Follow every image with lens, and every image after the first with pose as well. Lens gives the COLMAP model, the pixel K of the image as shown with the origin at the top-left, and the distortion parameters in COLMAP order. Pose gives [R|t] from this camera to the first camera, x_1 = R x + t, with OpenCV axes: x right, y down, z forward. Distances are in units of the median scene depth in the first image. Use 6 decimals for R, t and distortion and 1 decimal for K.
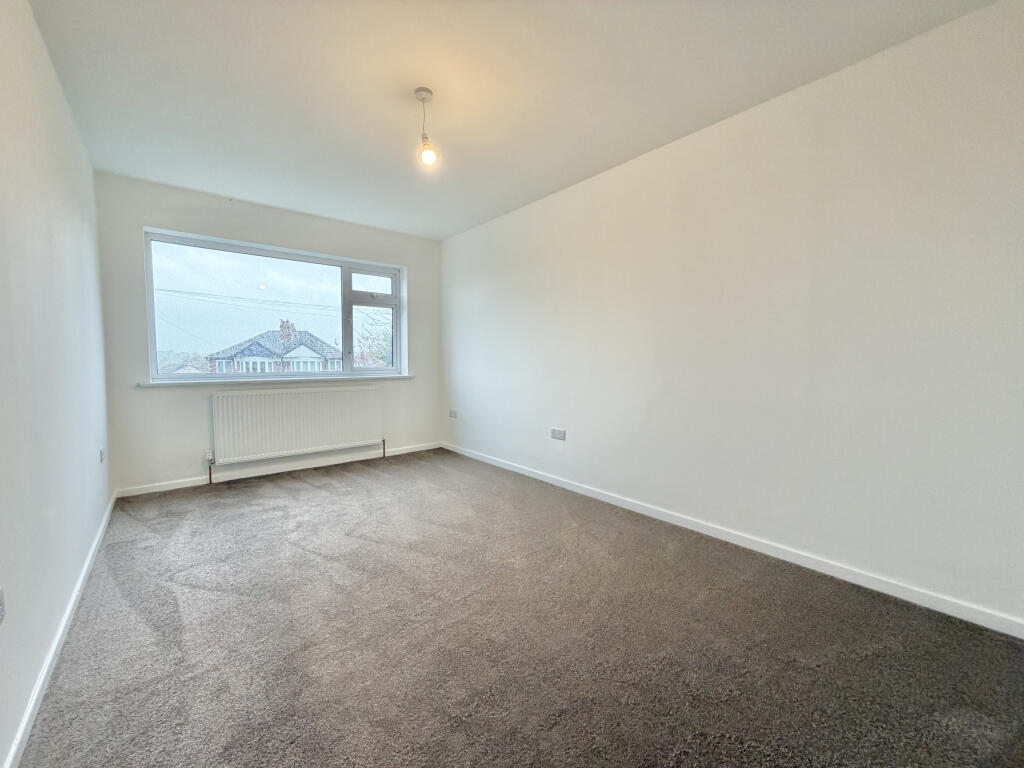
lens RADIAL K [[412.8, 0, 511.9], [0, 412.8, 386.2], [0, 0, 1]] dist [-0.003615, -0.000248]
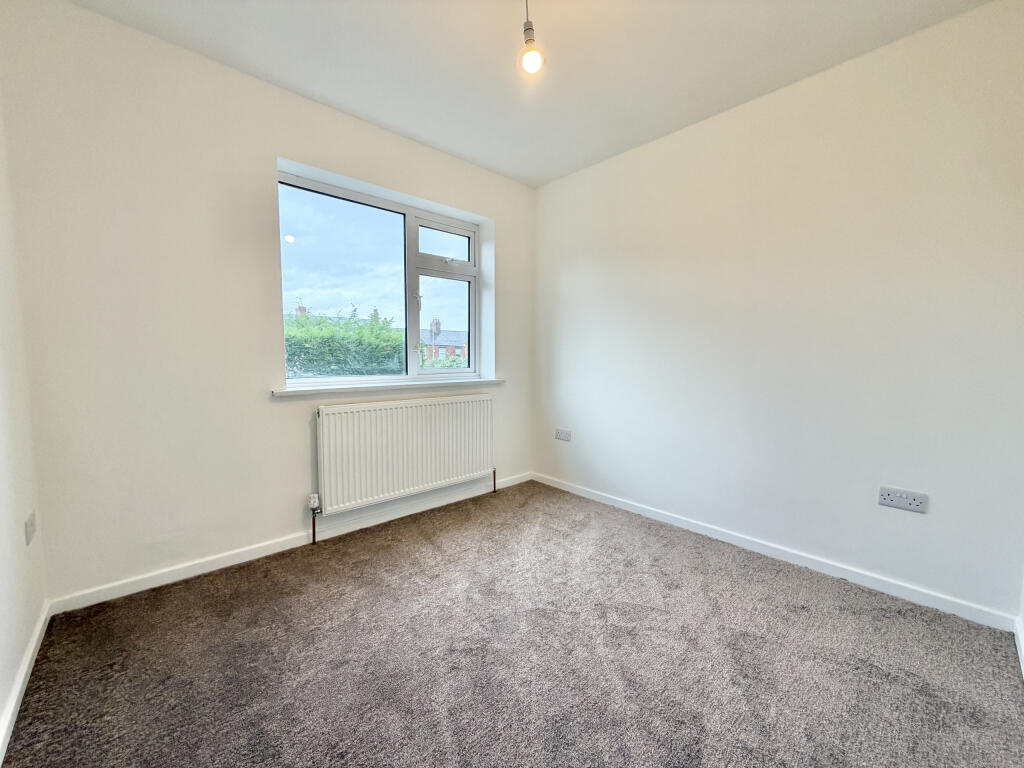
lens RADIAL K [[412.8, 0, 509.1], [0, 412.8, 382.1], [0, 0, 1]] dist [-0.003615, -0.000248]
pose [[0.999004, 0.000304, 0.044623, -0.260765], [-0.000227, 0.999998, -0.001718, -0.020738], [-0.044624, 0.001706, 0.999002, 0.315277]]
